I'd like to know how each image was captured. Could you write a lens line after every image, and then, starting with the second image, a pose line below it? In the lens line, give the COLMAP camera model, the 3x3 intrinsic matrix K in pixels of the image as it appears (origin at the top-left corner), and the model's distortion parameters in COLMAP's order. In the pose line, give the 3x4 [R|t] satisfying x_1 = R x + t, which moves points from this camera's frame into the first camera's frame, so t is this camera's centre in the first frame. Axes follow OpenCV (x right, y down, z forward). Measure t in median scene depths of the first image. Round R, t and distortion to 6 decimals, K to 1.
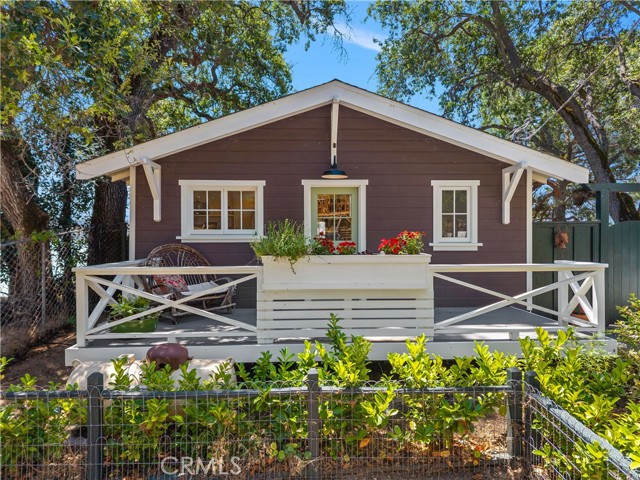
lens RADIAL K [[429.5, 0, 317.5], [0, 429.5, 237.8], [0, 0, 1]] dist [0.018462, -0.016195]
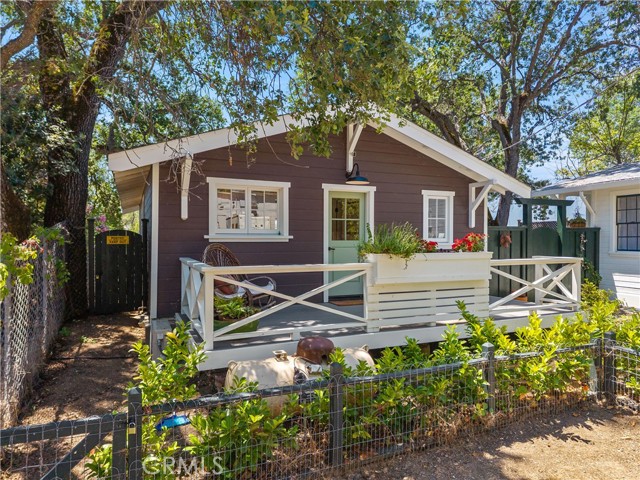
lens RADIAL K [[429.5, 0, 317.5], [0, 429.5, 237.8], [0, 0, 1]] dist [0.018462, -0.016195]
pose [[0.925234, 0.007432, 0.379325, -0.451925], [-0.006915, 0.999972, -0.002724, 0.003084], [-0.379335, -0.000103, 0.925260, 0.014133]]
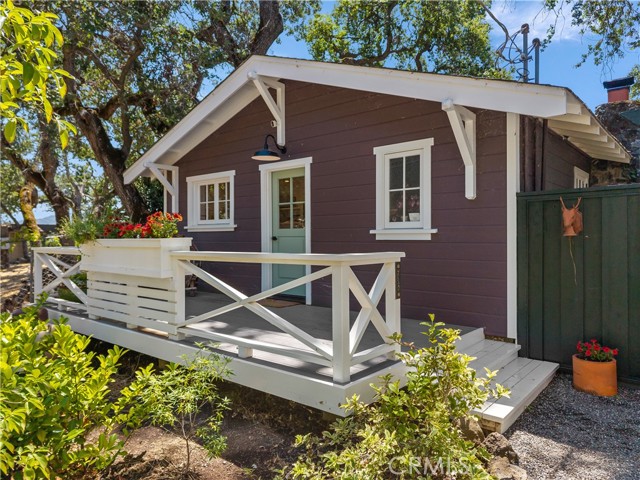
lens RADIAL K [[429.5, 0, 317.5], [0, 429.5, 237.8], [0, 0, 1]] dist [0.018462, -0.016195]
pose [[0.753371, 0.000233, -0.657596, 0.695514], [0.004160, 0.999978, 0.005119, 0.022250], [0.657583, -0.006592, 0.753353, 0.358923]]
